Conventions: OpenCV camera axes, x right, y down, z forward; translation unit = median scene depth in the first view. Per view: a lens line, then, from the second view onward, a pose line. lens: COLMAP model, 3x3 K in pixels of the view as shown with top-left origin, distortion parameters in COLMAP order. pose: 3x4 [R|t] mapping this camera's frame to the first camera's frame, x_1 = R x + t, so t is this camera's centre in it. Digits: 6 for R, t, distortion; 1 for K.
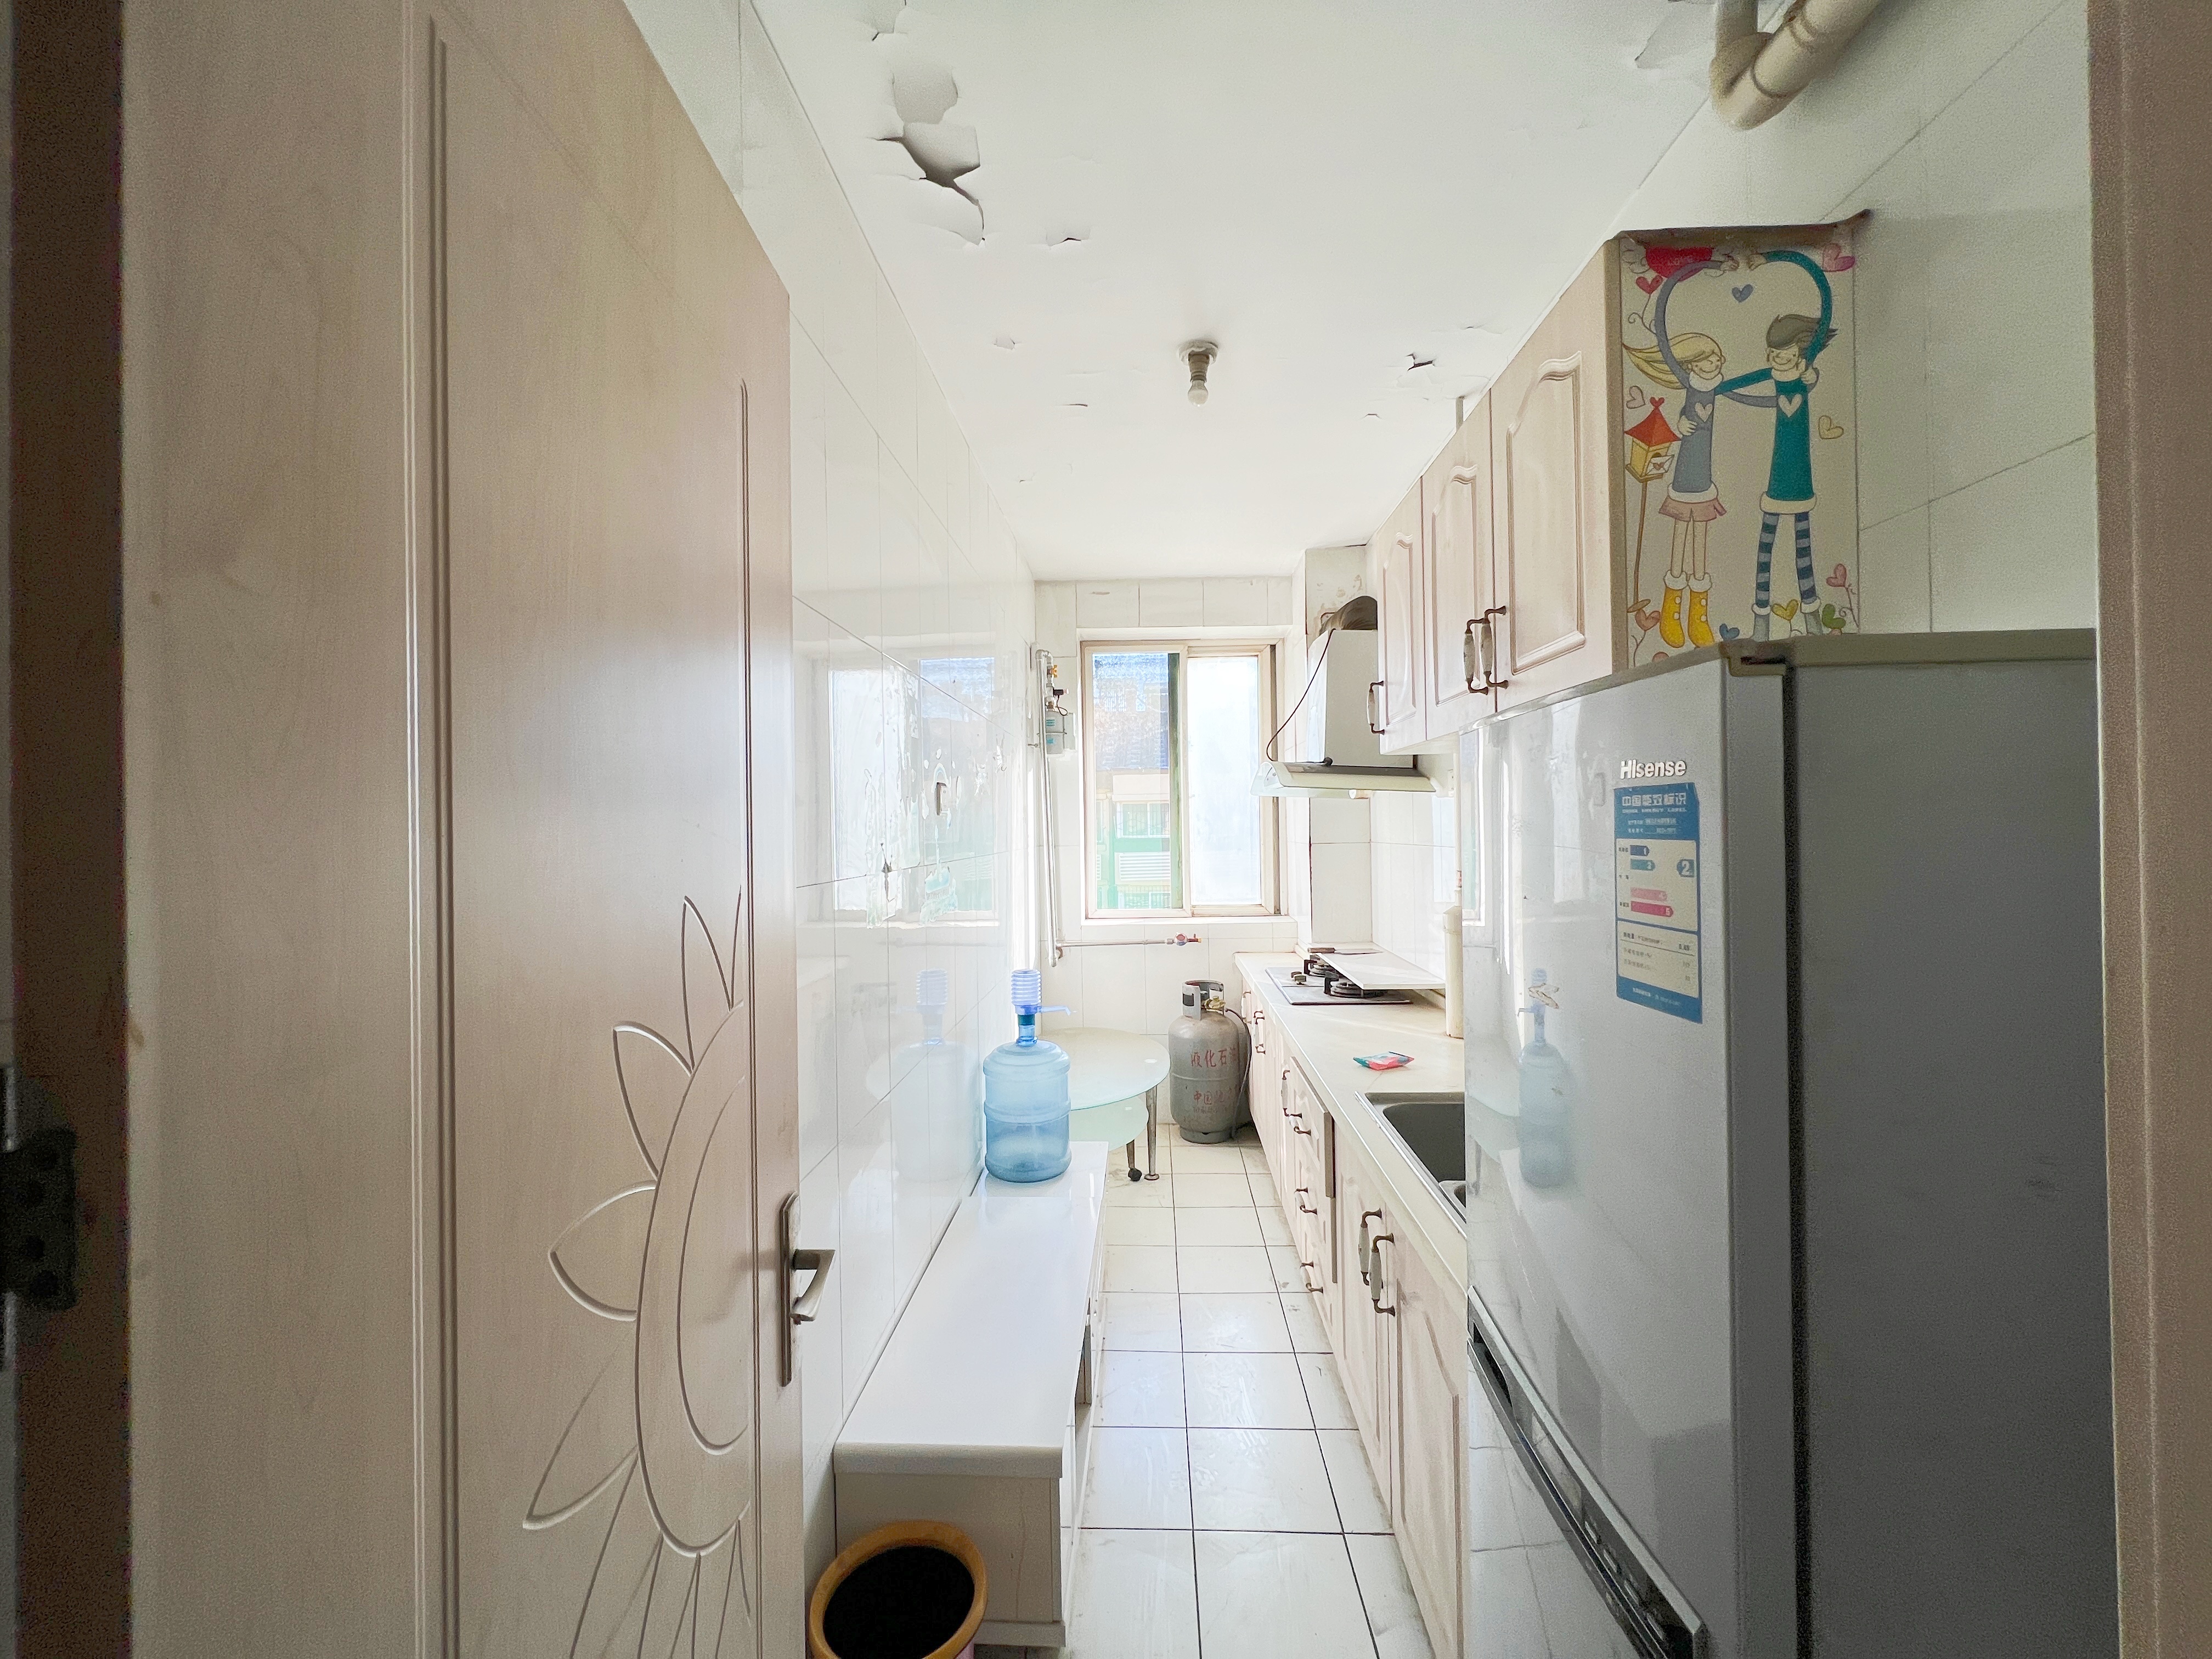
lens RADIAL K [[880.7, 0, 1105.3], [0, 880.7, 827.1], [0, 0, 1]] dist [-0.001980, 0.000516]
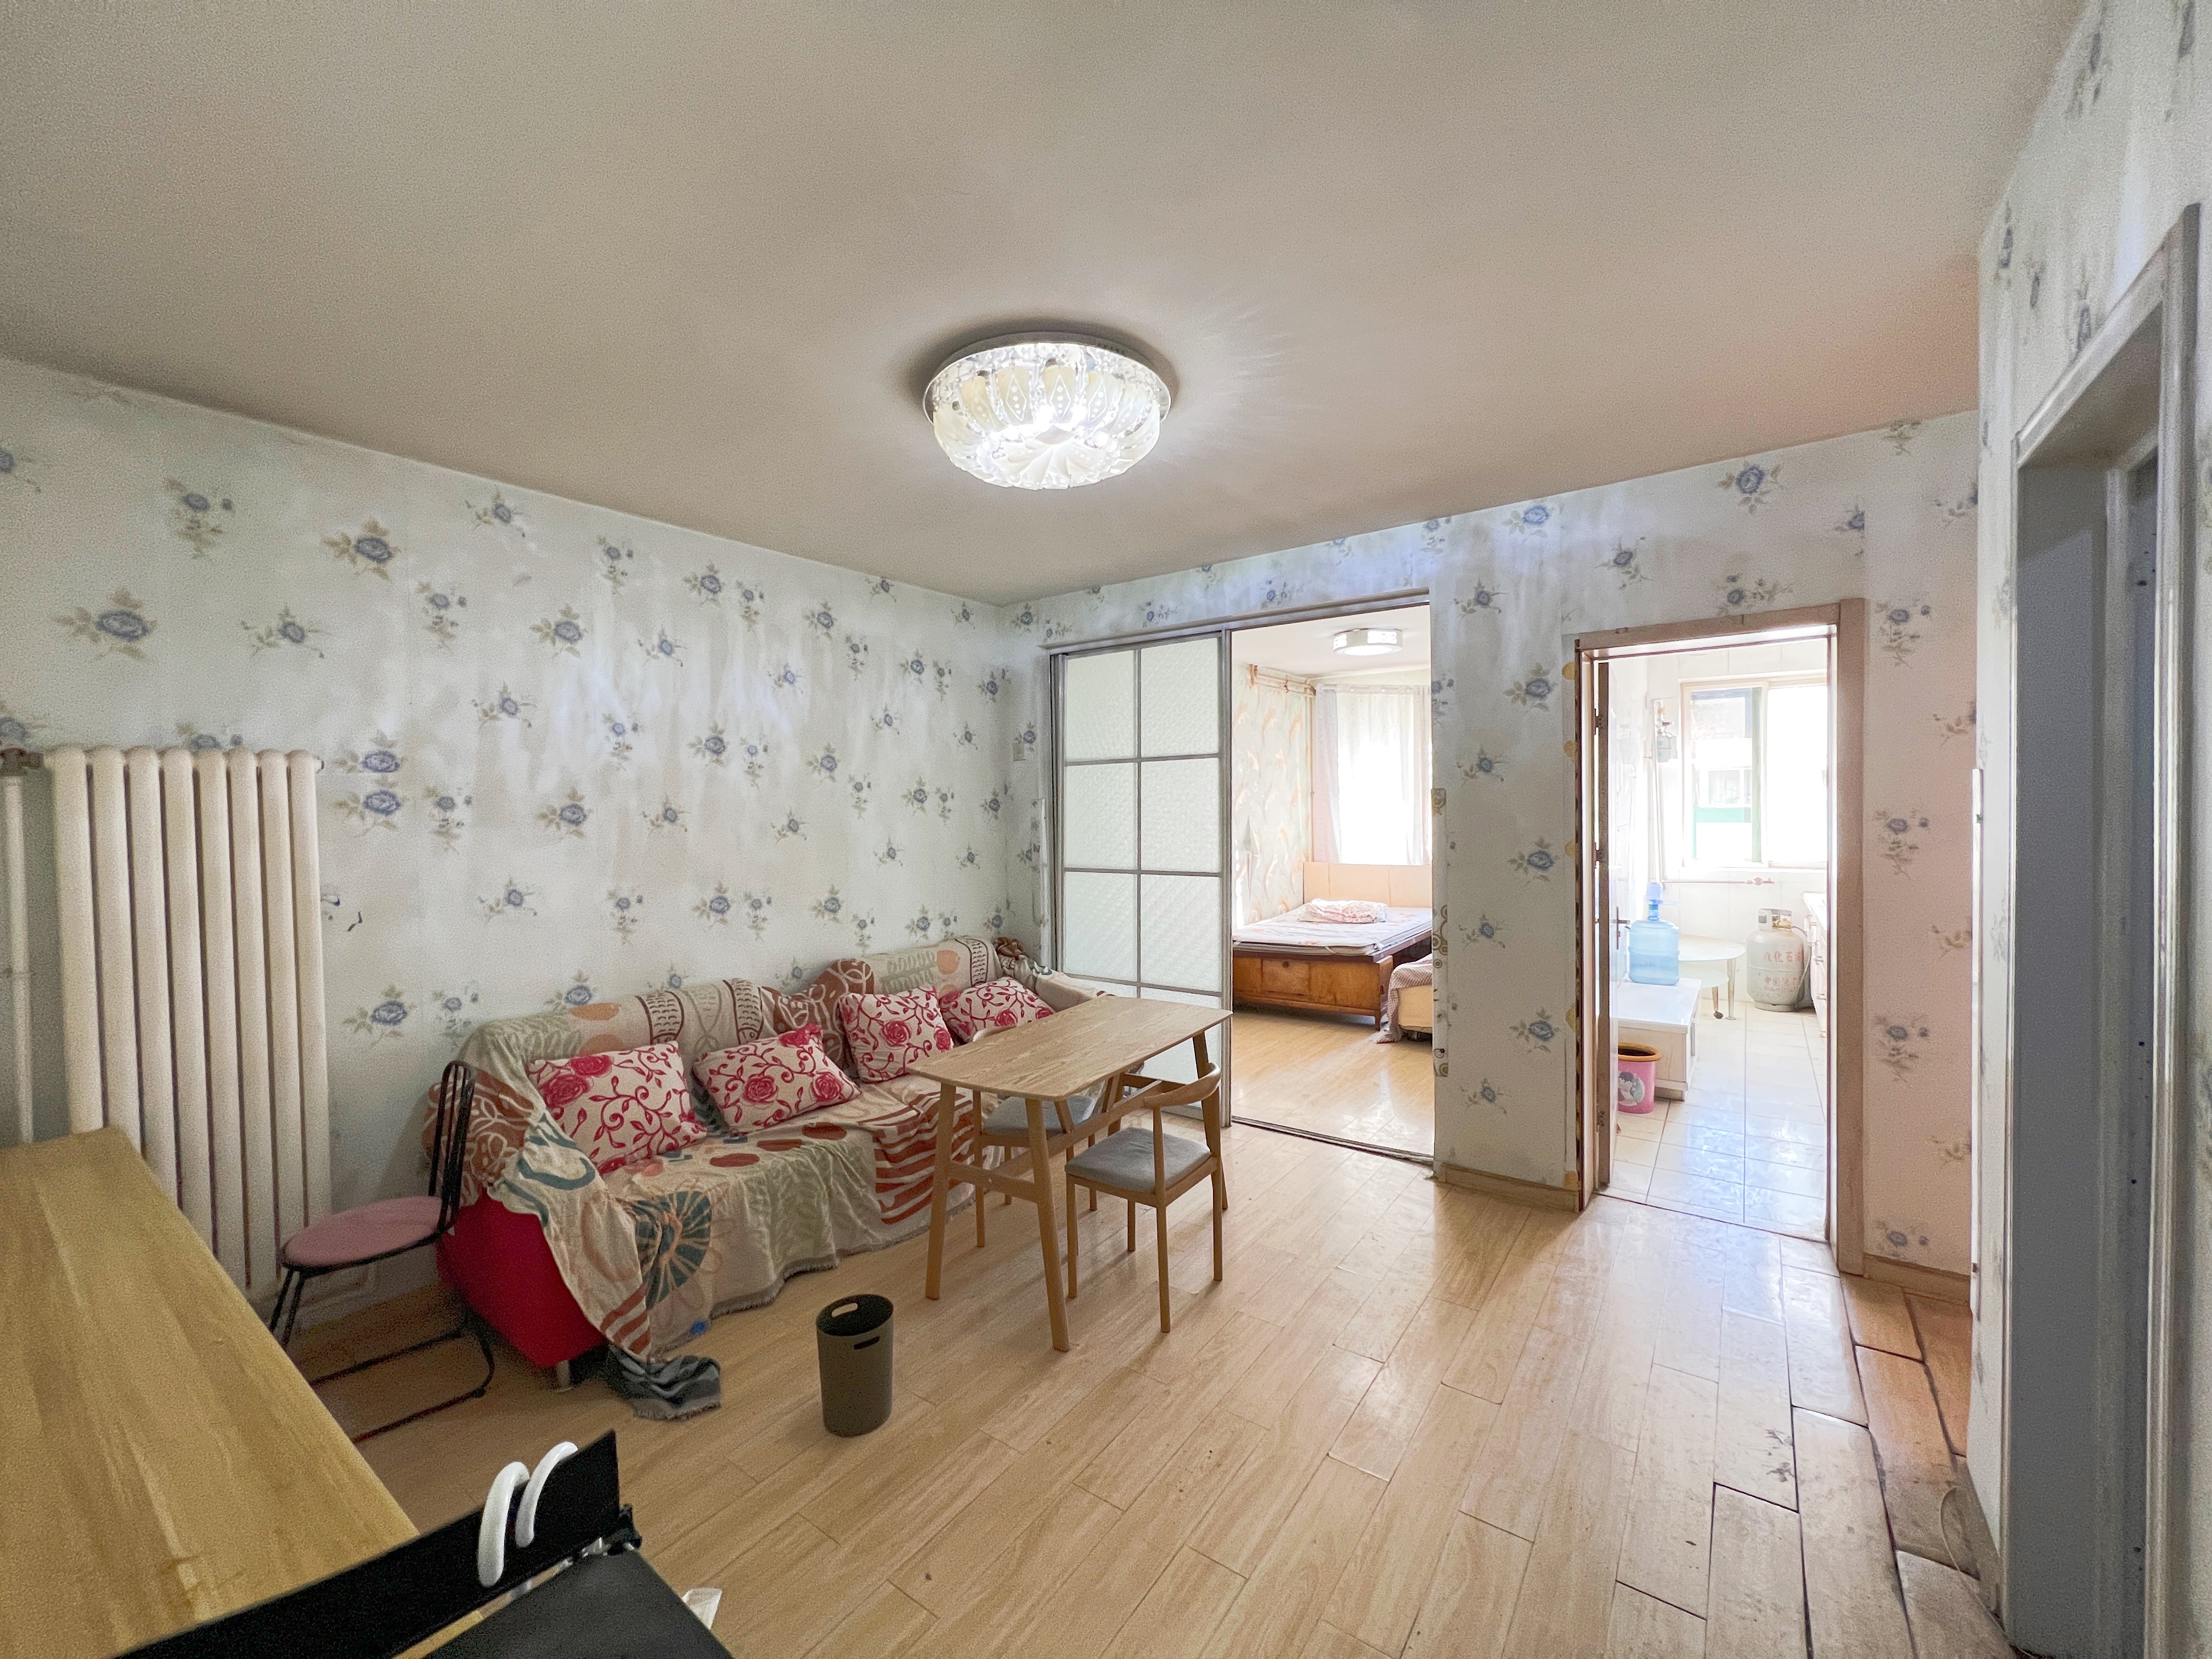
lens RADIAL K [[880.7, 0, 1106.2], [0, 880.7, 823.3], [0, 0, 1]] dist [-0.001980, 0.000516]
pose [[0.837451, 0.011864, -0.546383, -0.028529], [0.006768, 0.999463, 0.032076, -0.029033], [0.546470, -0.030560, 0.836921, -0.921539]]
